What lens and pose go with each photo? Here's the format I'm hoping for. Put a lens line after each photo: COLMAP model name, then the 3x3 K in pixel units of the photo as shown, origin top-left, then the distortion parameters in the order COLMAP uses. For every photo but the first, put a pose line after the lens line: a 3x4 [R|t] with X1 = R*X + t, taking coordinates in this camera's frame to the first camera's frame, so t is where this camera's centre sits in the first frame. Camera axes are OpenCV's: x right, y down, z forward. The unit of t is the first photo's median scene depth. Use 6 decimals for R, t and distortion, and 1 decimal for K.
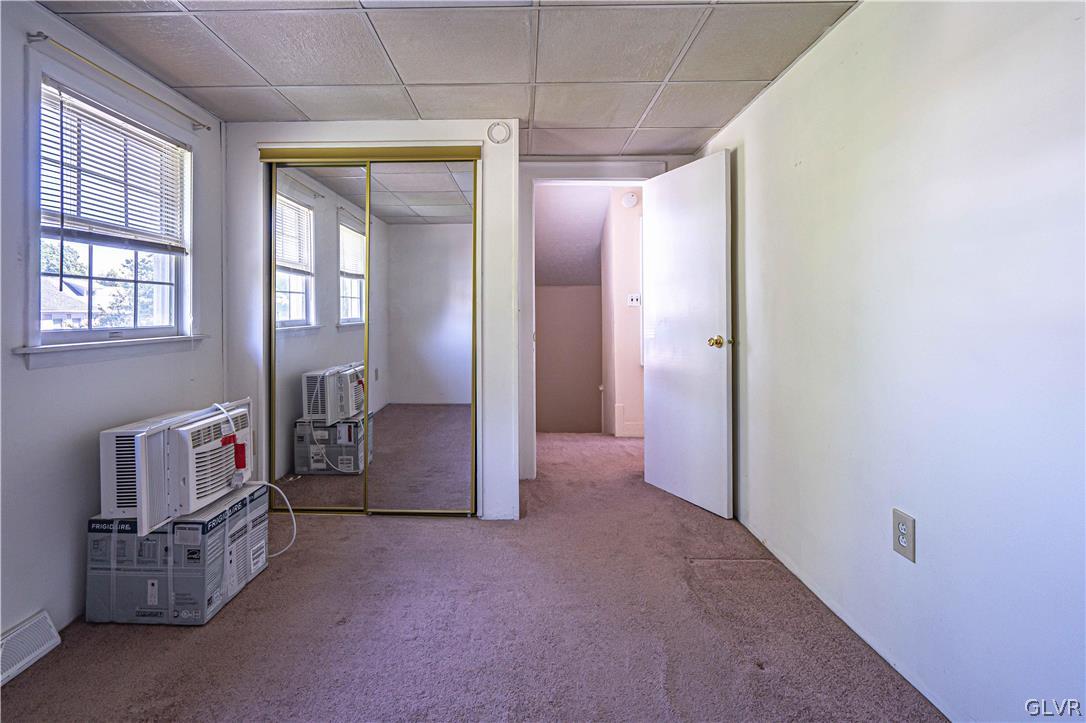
lens RADIAL K [[516.3, 0, 545.8], [0, 516.3, 330.7], [0, 0, 1]] dist [0.000209, 0.000693]
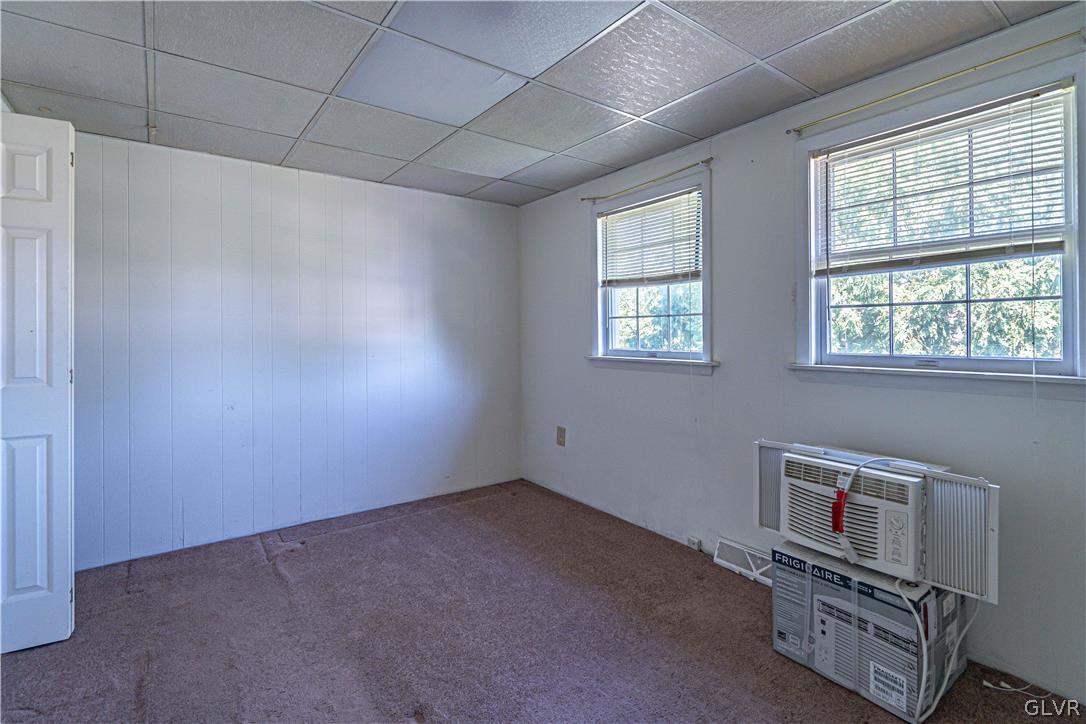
lens RADIAL K [[516.3, 0, 545.8], [0, 516.3, 331.2], [0, 0, 1]] dist [0.000209, 0.000693]
pose [[-0.823300, 0.012720, -0.567463, 0.248634], [-0.006833, 0.999454, 0.032317, -0.077342], [0.567565, 0.030484, -0.822764, 1.424263]]
